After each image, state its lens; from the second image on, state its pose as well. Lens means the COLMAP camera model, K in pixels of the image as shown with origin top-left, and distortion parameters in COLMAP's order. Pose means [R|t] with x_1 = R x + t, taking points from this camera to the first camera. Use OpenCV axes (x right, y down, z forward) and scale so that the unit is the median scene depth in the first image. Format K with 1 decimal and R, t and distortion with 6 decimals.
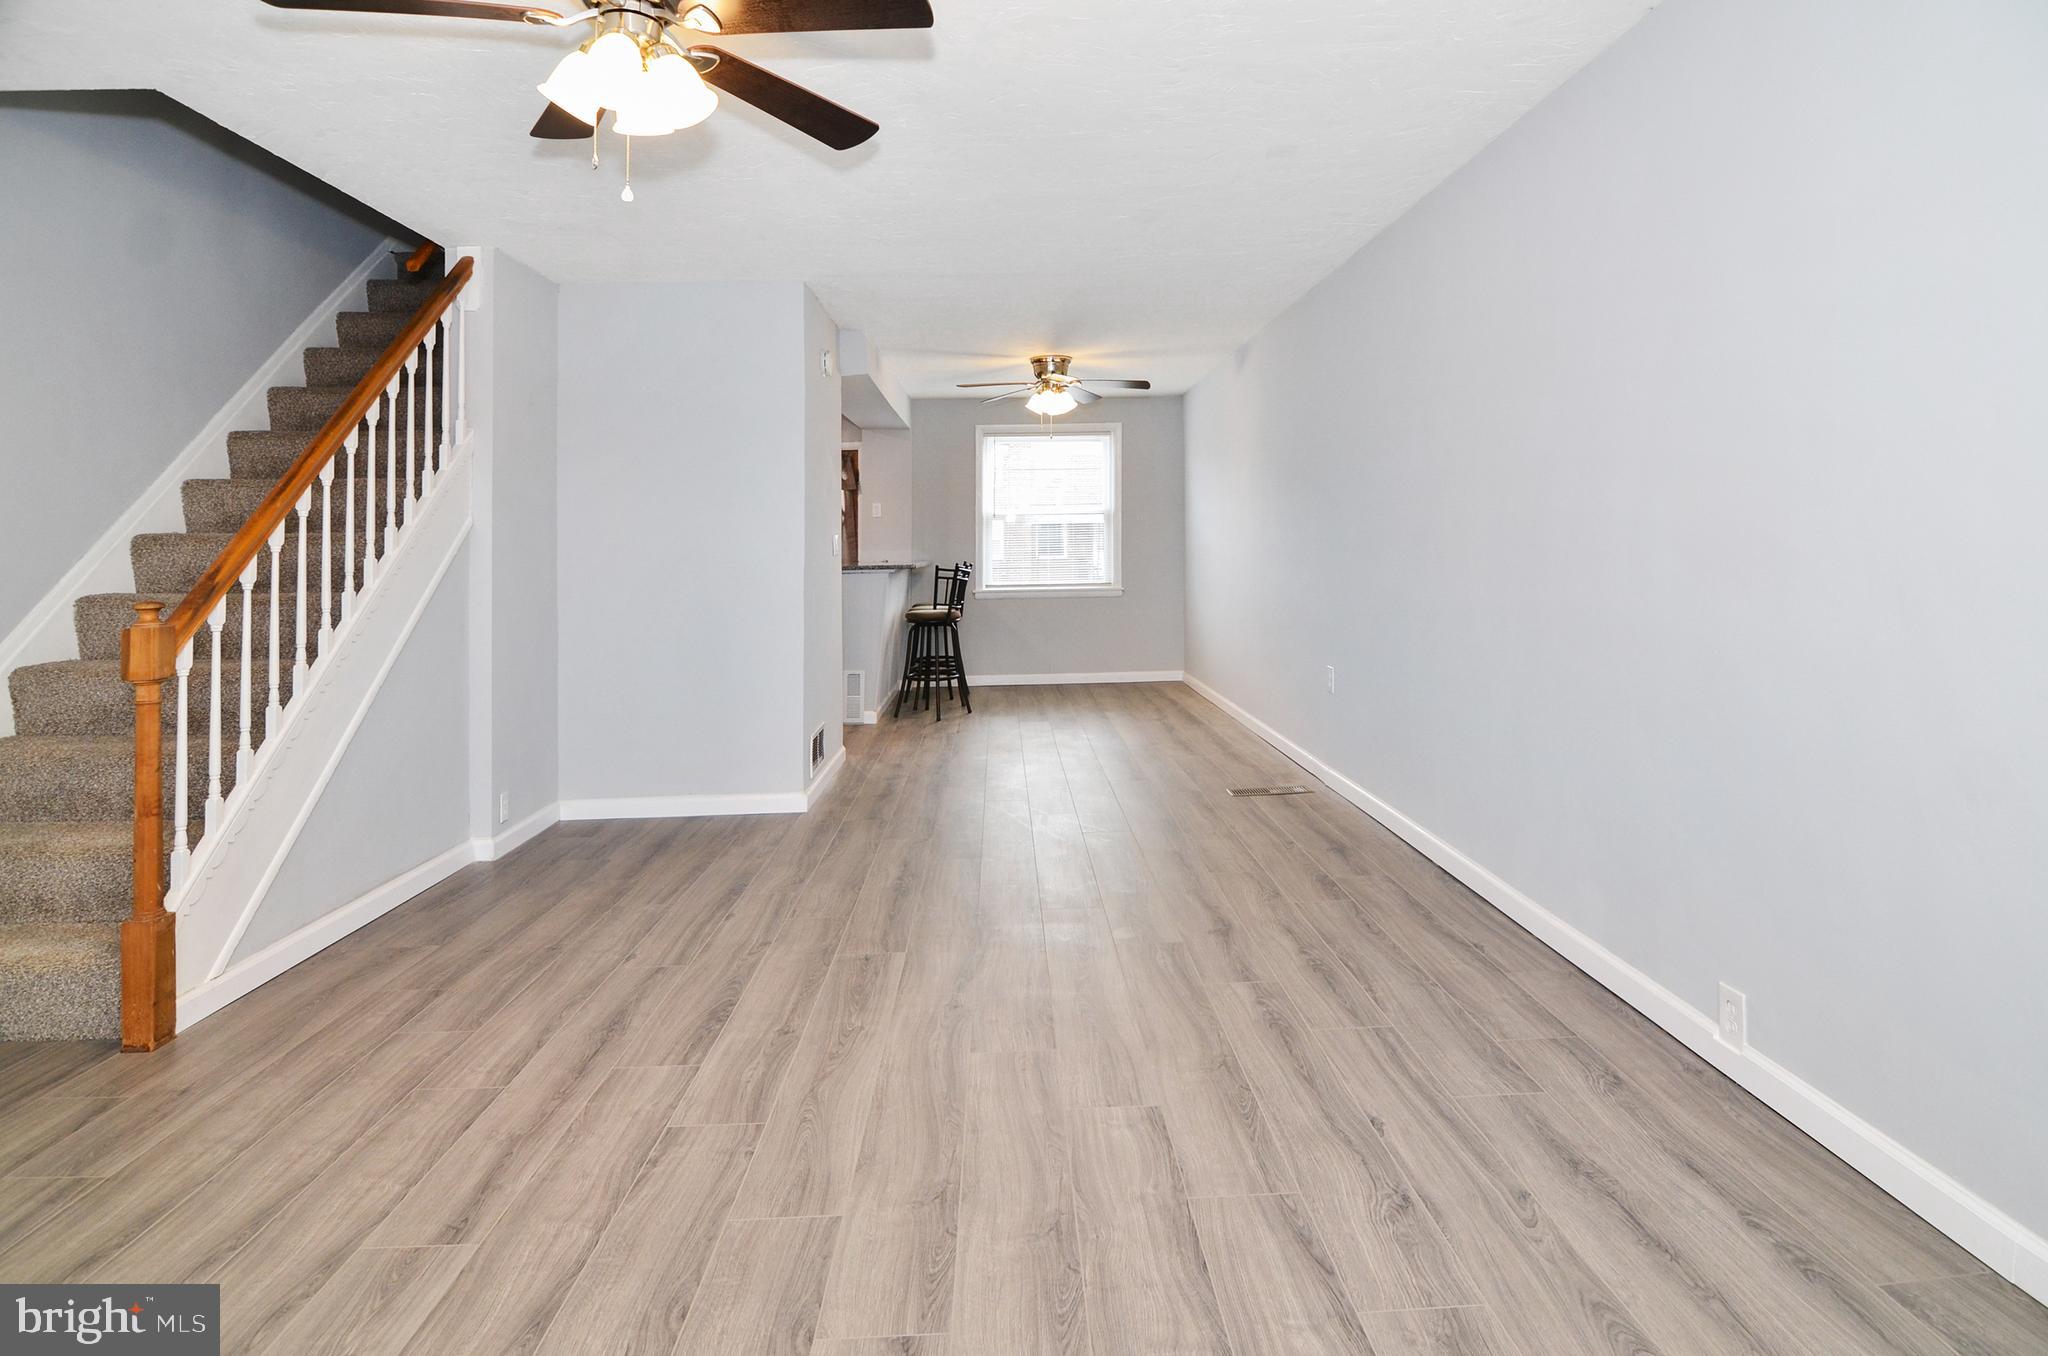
lens RADIAL K [[954.9, 0, 1027.9], [0, 954.9, 604.0], [0, 0, 1]] dist [-0.002770, -0.001030]
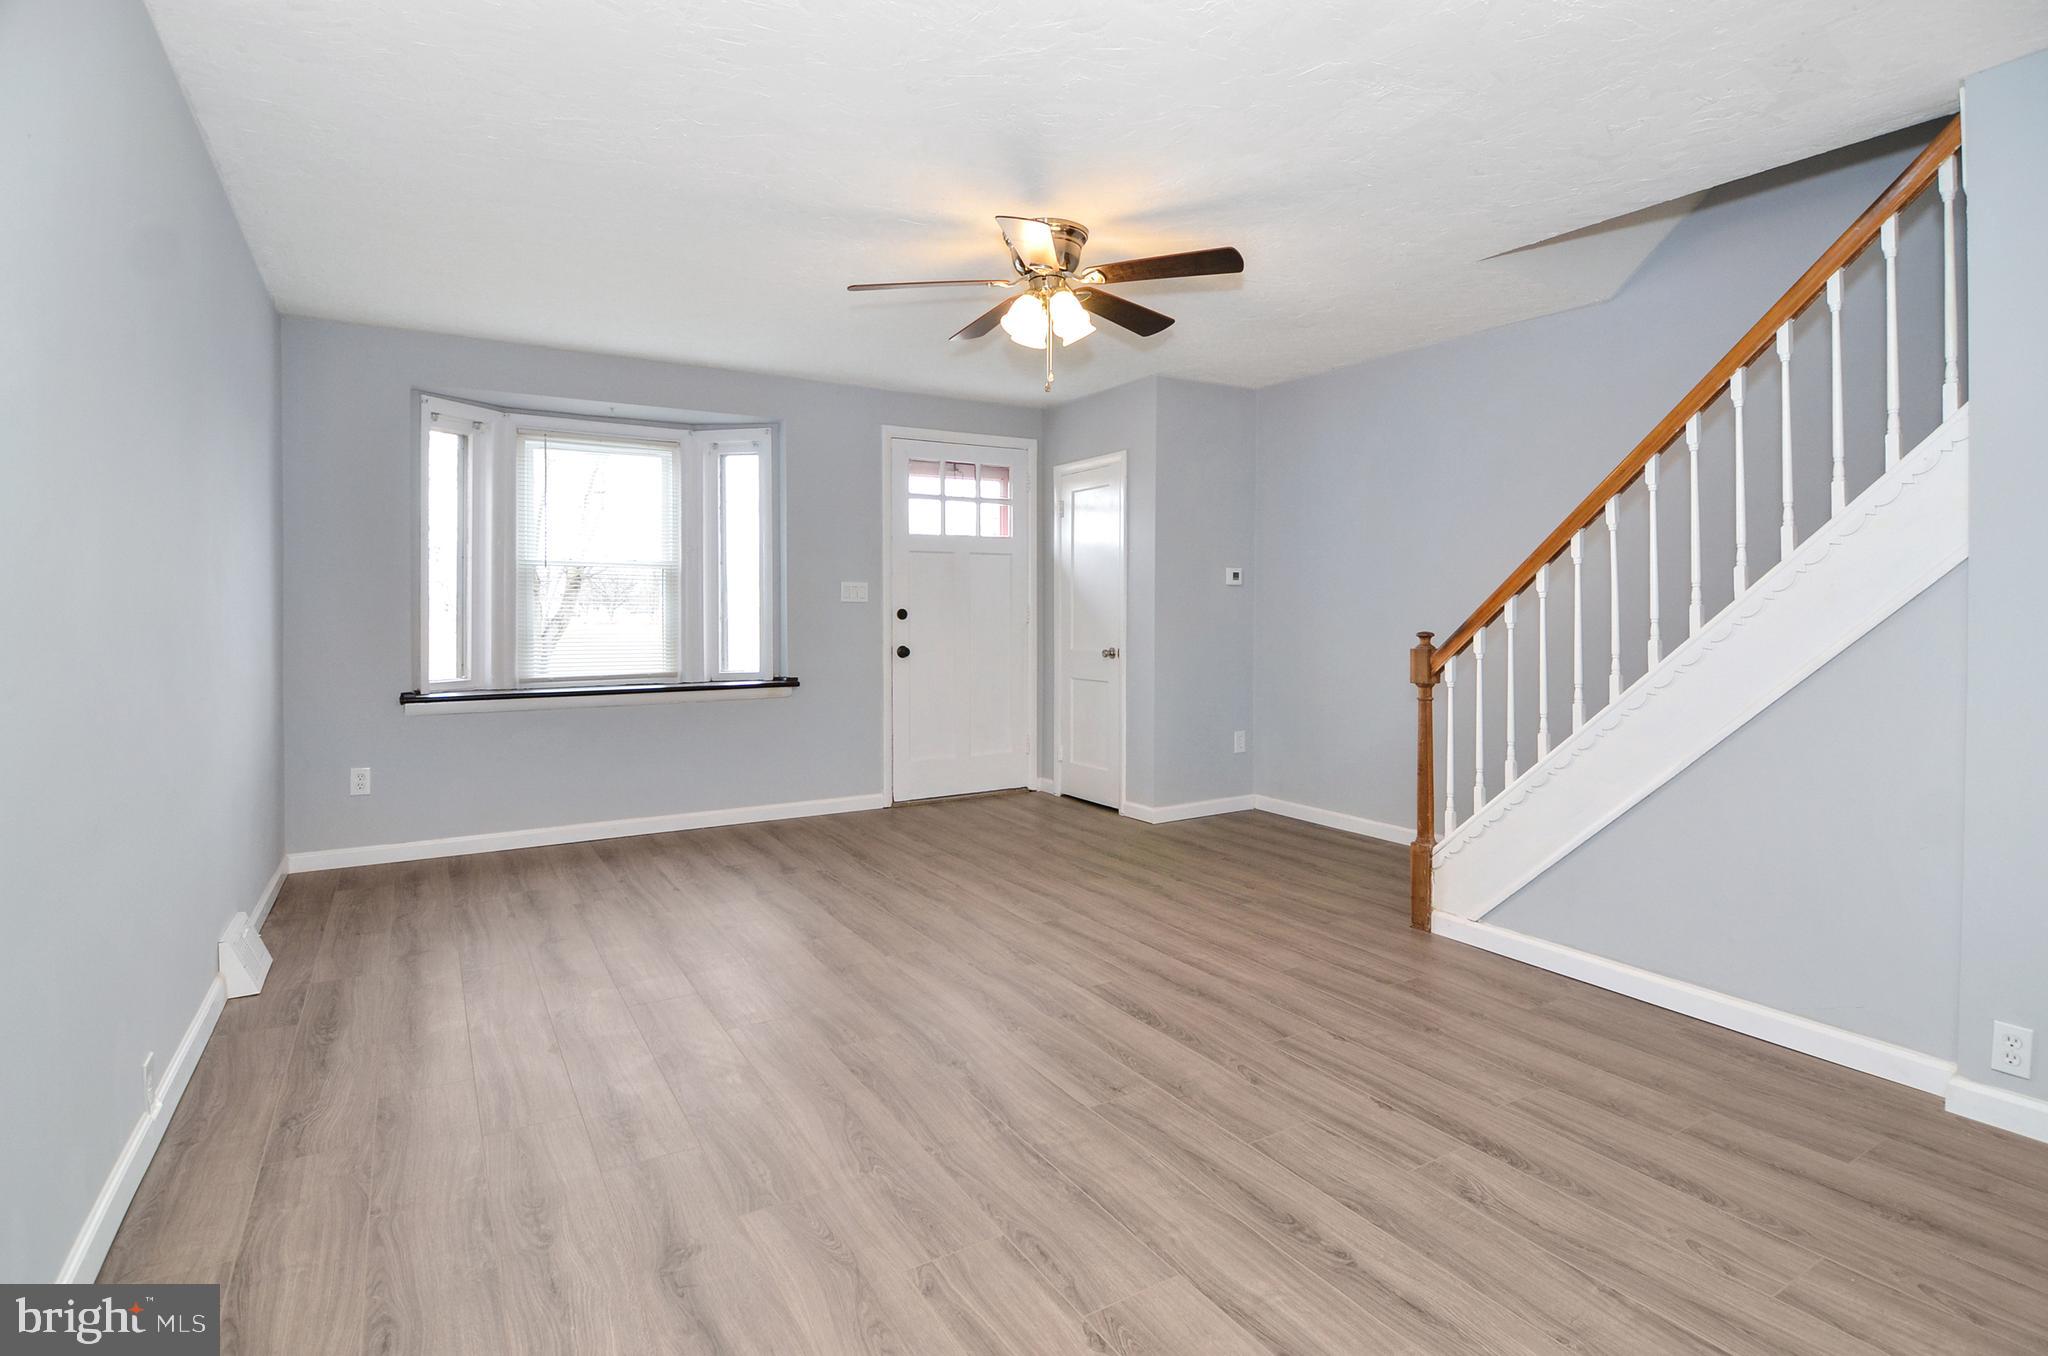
lens RADIAL K [[954.9, 0, 1027.9], [0, 954.9, 604.0], [0, 0, 1]] dist [-0.002770, -0.001030]
pose [[-0.851814, 0.017059, -0.523566, 0.379510], [-0.013177, 0.998456, 0.053970, -0.116161], [0.523678, 0.052871, -0.850274, 1.888269]]
